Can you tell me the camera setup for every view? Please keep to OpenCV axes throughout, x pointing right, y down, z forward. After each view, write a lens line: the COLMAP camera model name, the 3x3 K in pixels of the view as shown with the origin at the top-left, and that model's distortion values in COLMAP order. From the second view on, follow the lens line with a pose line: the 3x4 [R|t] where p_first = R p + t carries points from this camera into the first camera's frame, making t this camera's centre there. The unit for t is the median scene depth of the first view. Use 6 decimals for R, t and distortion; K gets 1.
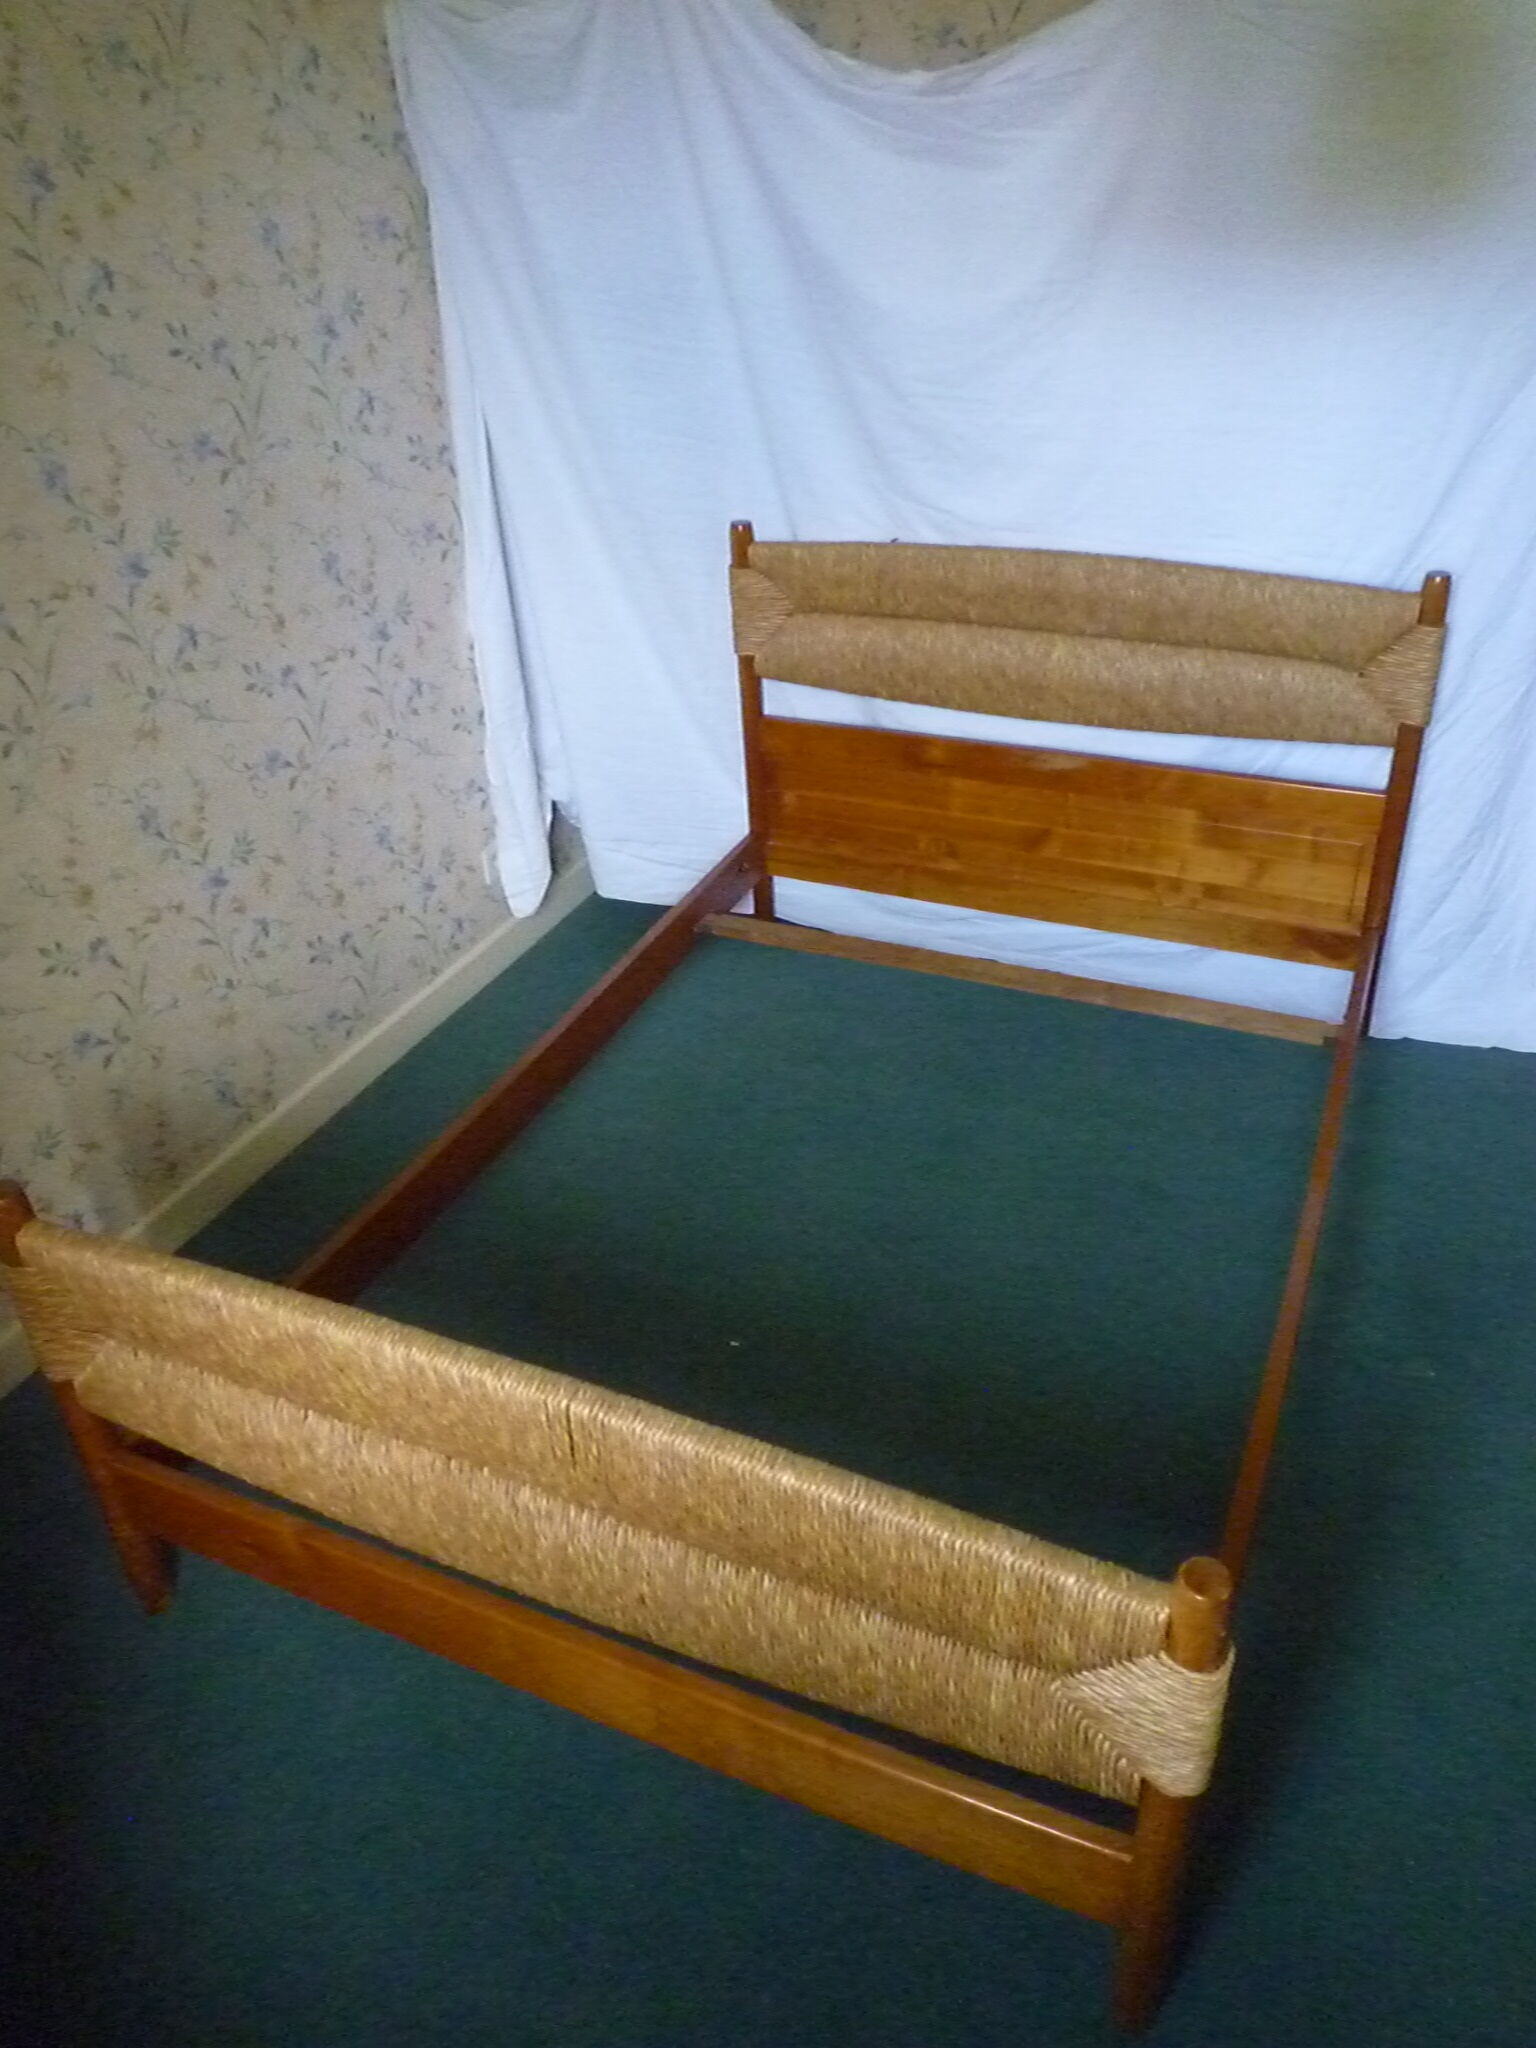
lens RADIAL K [[1547.4, 0, 780.8], [0, 1547.4, 1032.8], [0, 0, 1]] dist [-0.006709, -0.028712]
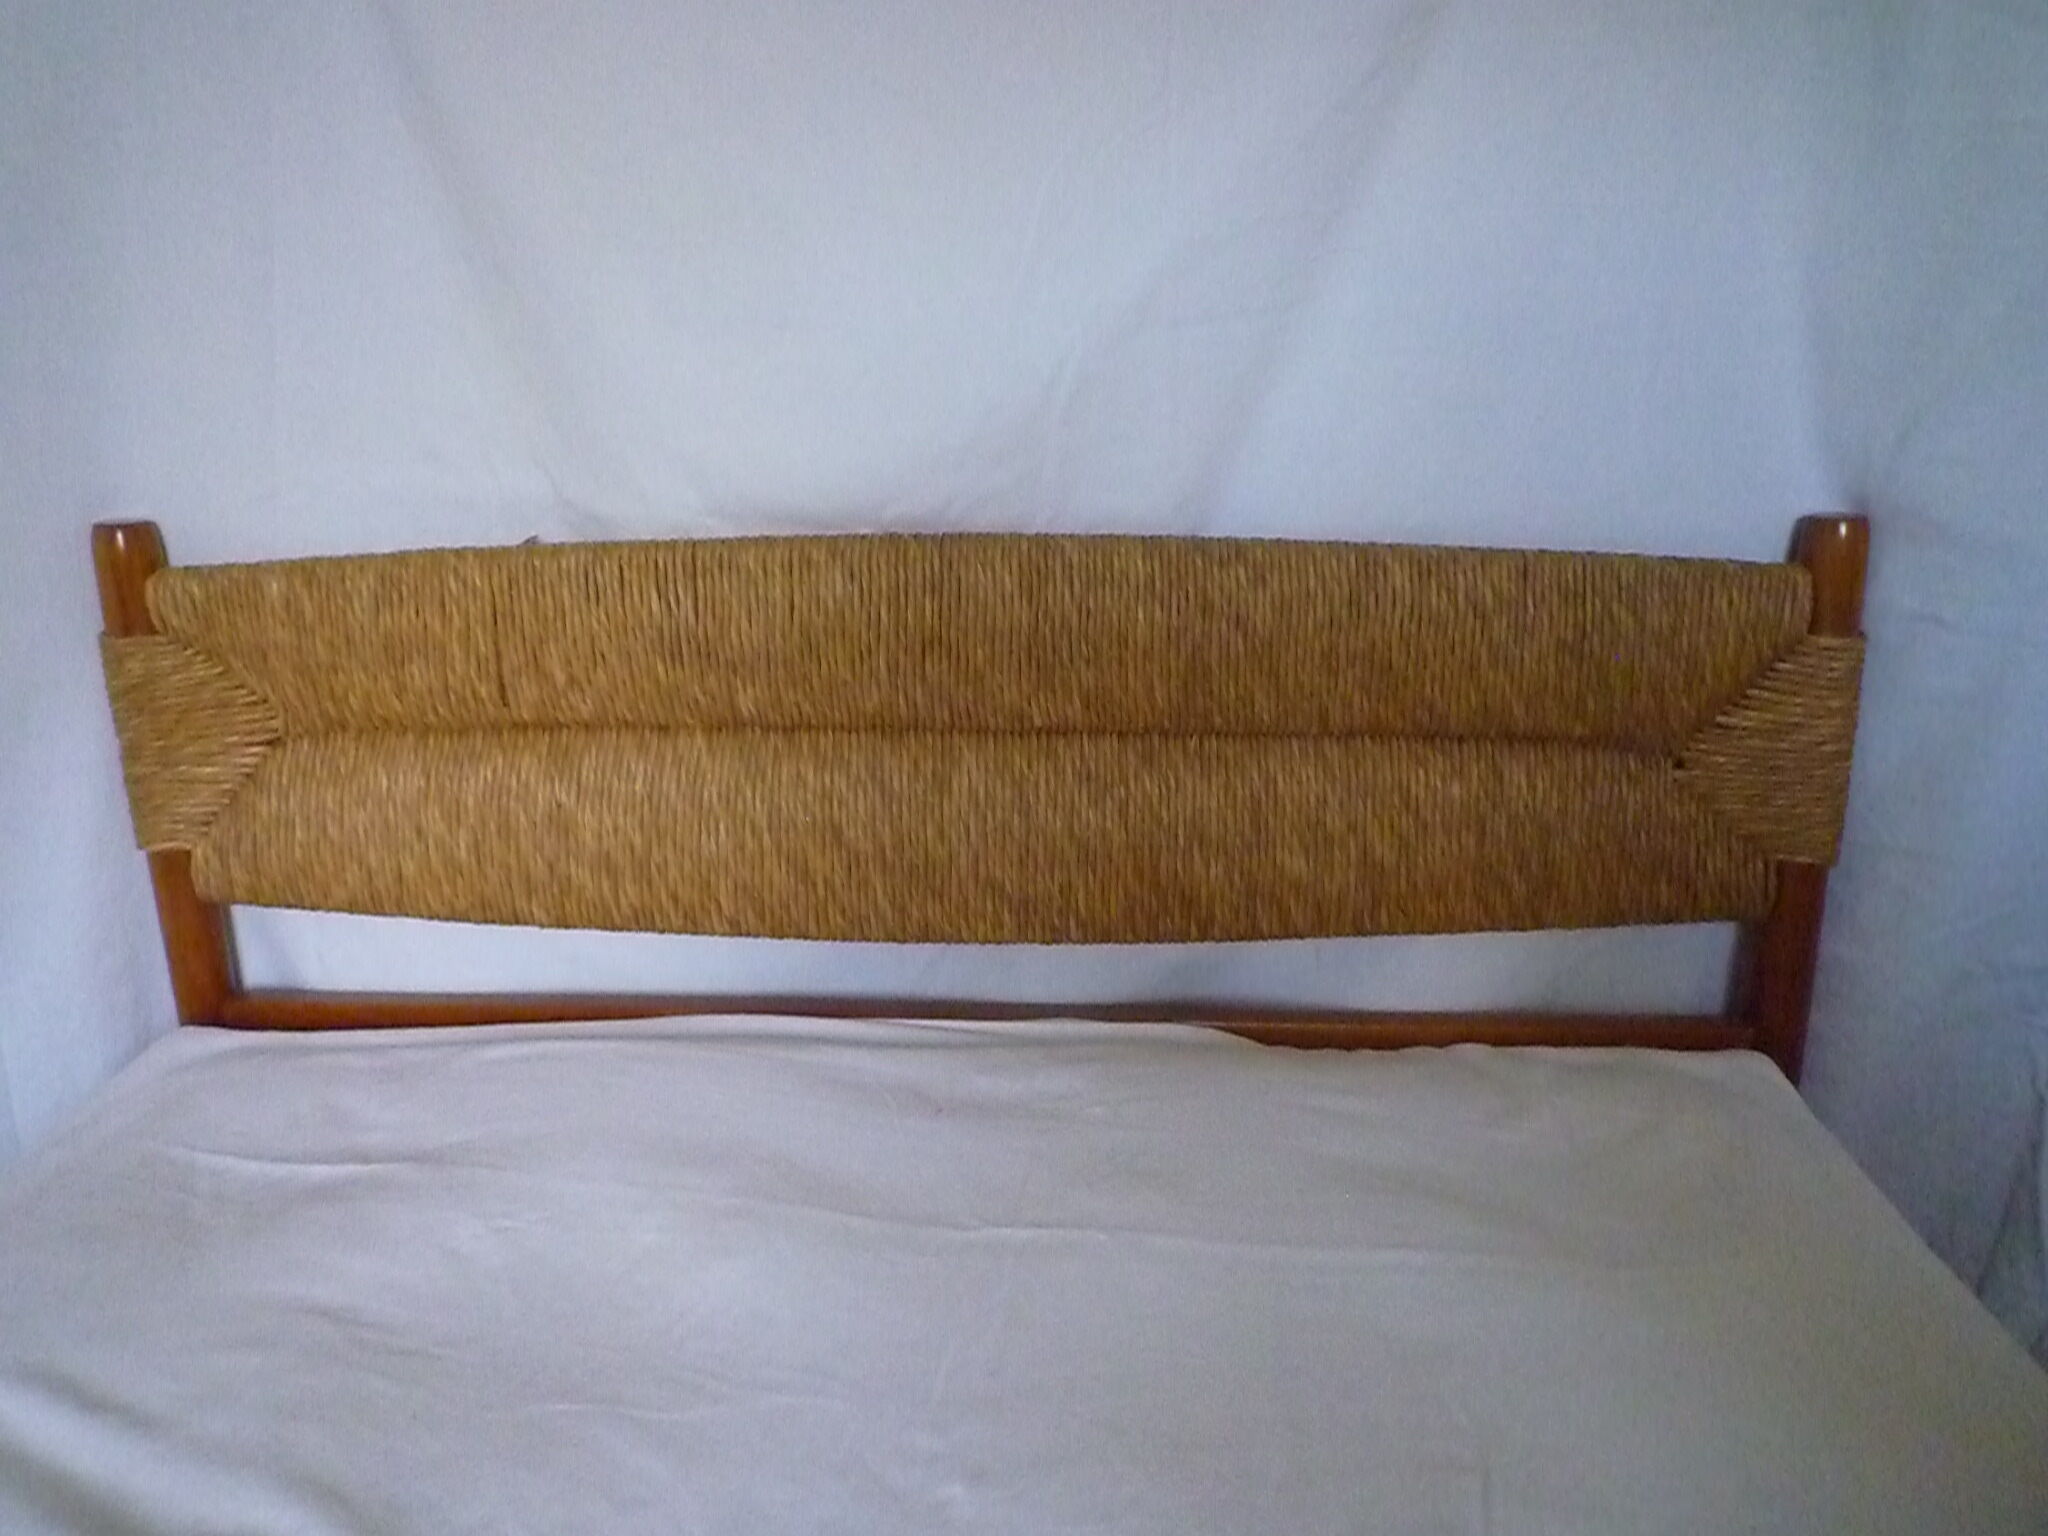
lens RADIAL K [[1547.4, 0, 1030.1], [0, 1547.4, 769.1], [0, 0, 1]] dist [-0.006709, -0.028712]
pose [[0.936750, -0.070109, 0.342906, 0.054222], [0.163799, 0.953635, -0.252489, -0.141092], [-0.309305, 0.292686, 0.904801, 0.621742]]
